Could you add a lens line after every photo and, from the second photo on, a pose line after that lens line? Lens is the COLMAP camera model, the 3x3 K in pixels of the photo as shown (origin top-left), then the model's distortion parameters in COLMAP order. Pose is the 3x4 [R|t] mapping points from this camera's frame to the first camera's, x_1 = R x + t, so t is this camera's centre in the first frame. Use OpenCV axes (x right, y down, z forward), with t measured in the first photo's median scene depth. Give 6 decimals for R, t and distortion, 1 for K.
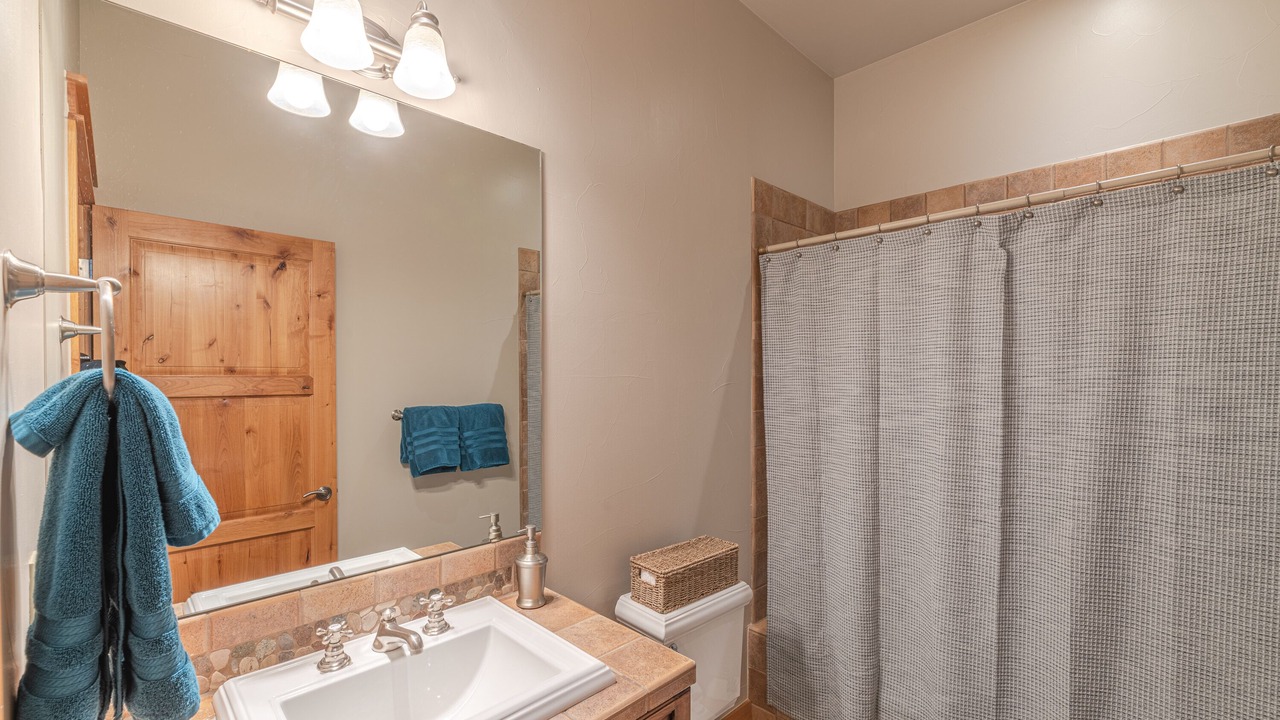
lens RADIAL K [[508.6, 0, 646.2], [0, 508.6, 368.4], [0, 0, 1]] dist [0.001360, -0.005199]
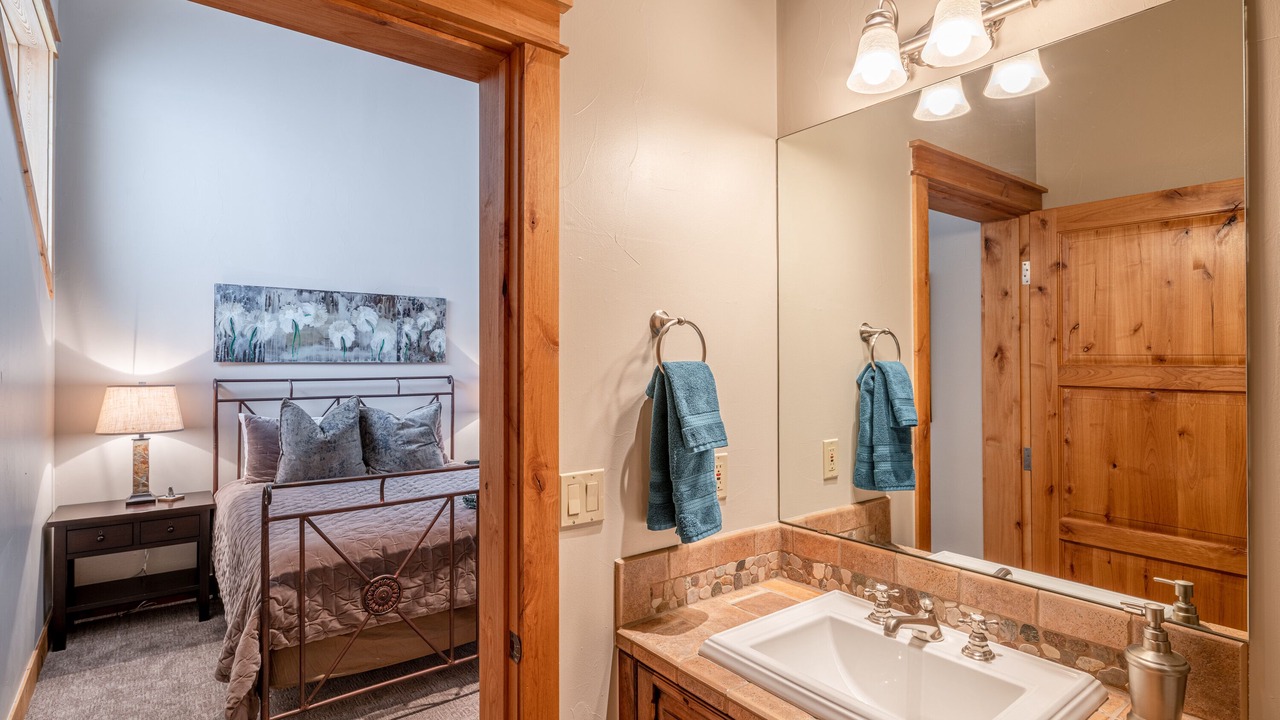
lens RADIAL K [[641.9, 0, 647.5], [0, 641.9, 360.0], [0, 0, 1]] dist [-0.002020, 0.000294]
pose [[-0.086523, 0.002610, -0.996246, 0.339274], [0.006758, 0.999975, 0.002033, -0.002599], [0.996227, -0.006557, -0.086538, 0.236462]]
